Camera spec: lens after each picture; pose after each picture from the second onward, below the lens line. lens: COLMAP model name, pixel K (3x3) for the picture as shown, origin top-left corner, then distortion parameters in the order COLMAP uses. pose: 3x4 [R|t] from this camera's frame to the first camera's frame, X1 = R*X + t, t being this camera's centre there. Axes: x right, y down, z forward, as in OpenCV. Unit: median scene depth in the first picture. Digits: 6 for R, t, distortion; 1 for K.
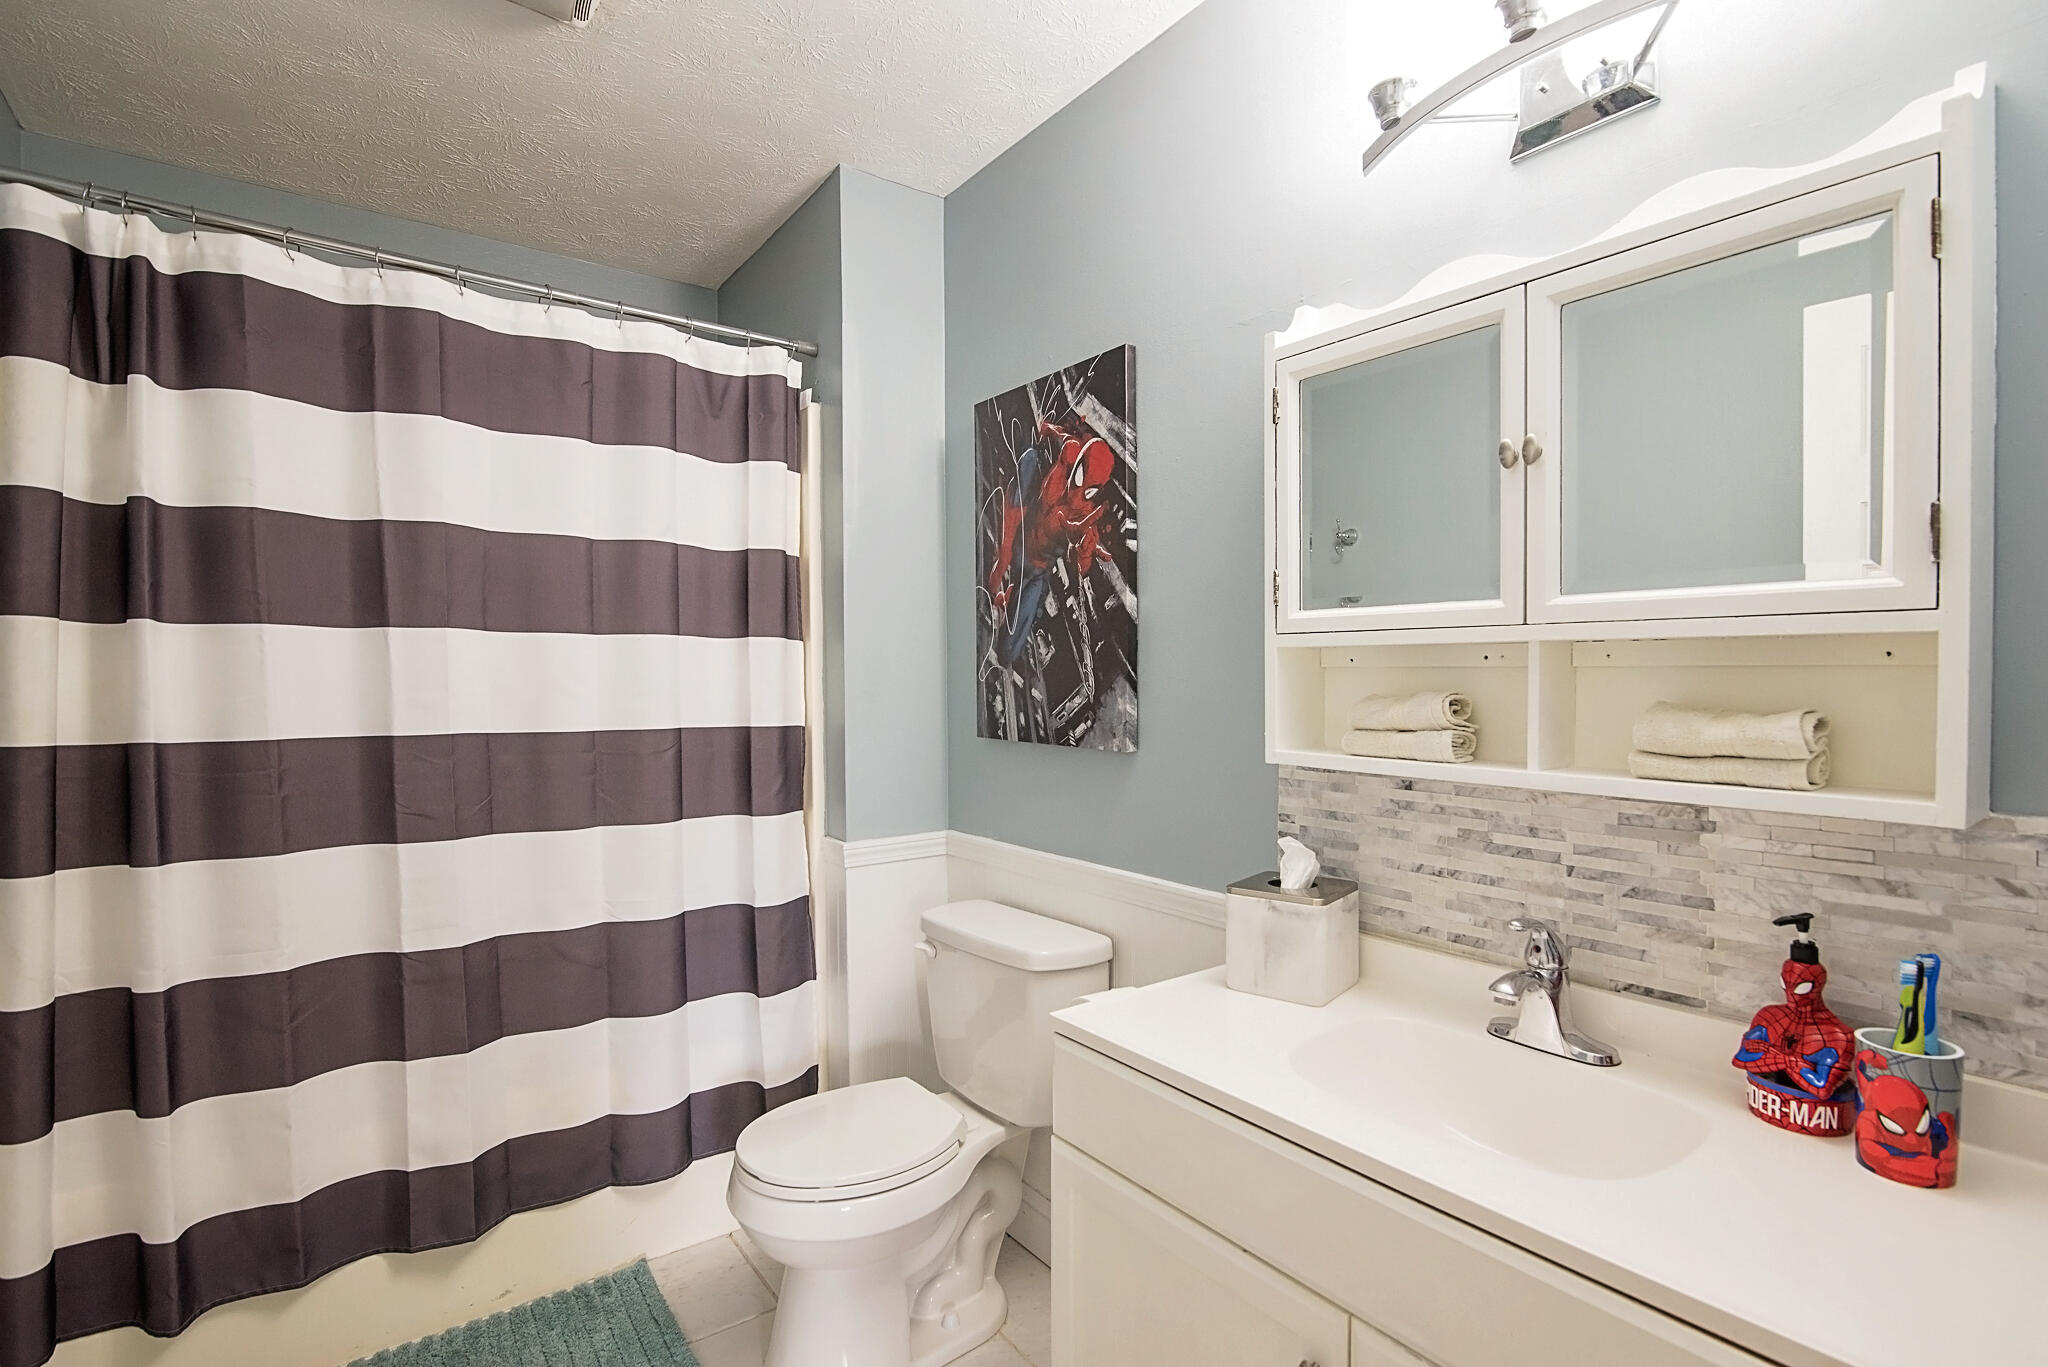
lens RADIAL K [[953.4, 0, 1024.3], [0, 953.4, 689.6], [0, 0, 1]] dist [-0.019547, -0.000104]
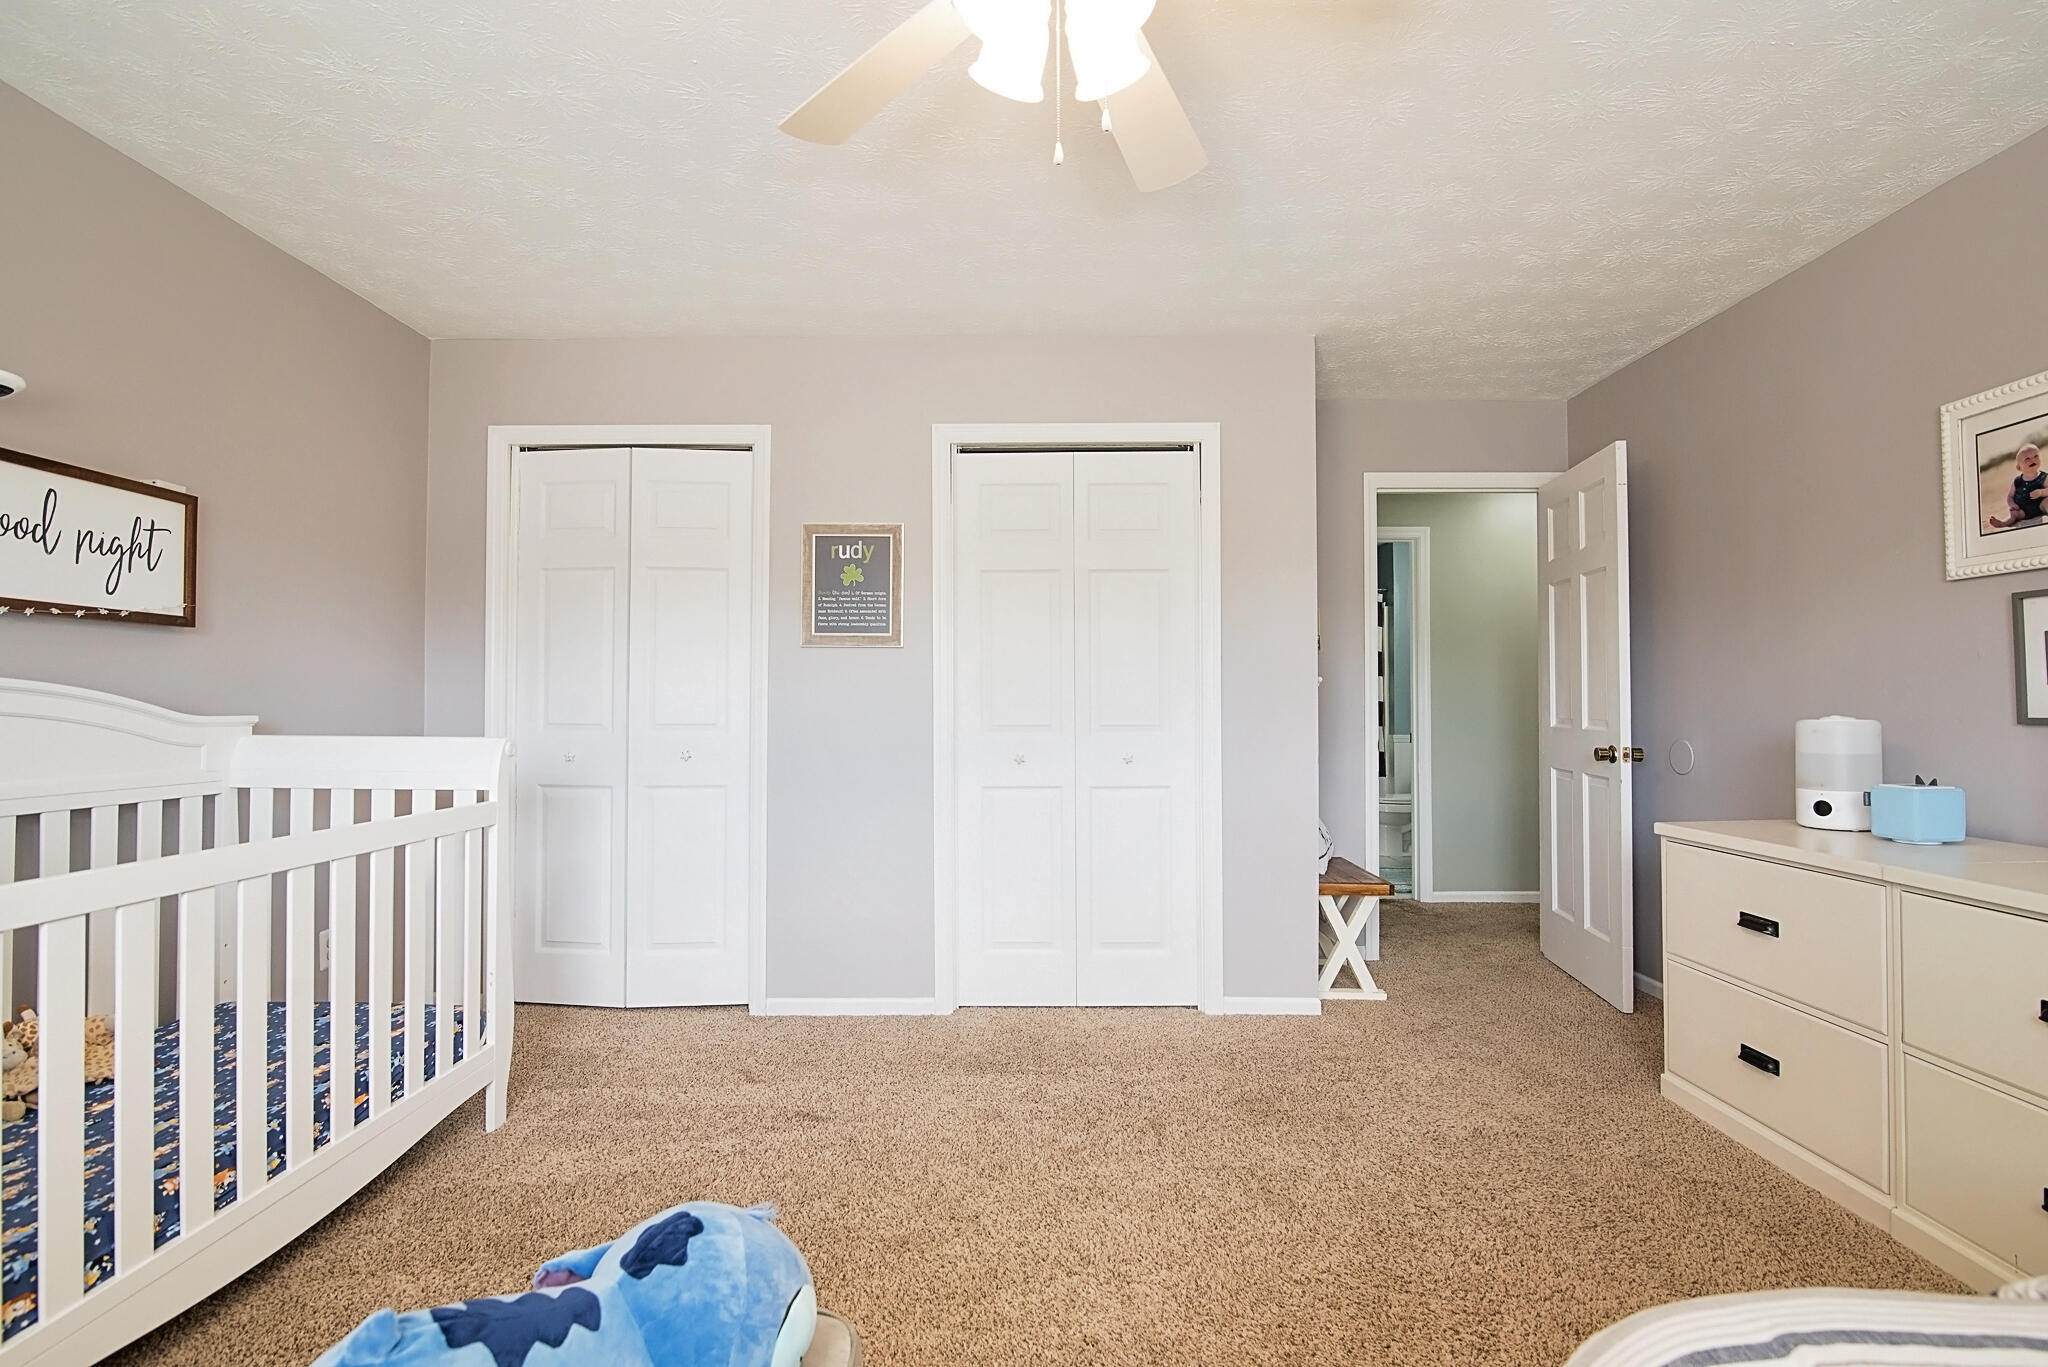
lens RADIAL K [[953.4, 0, 1023.6], [0, 953.4, 685.7], [0, 0, 1]] dist [-0.019547, -0.000104]
pose [[0.794421, -0.005953, -0.607338, 0.811026], [-0.012719, 0.999570, -0.026435, 0.089003], [0.607234, 0.028725, 0.794004, -2.470506]]
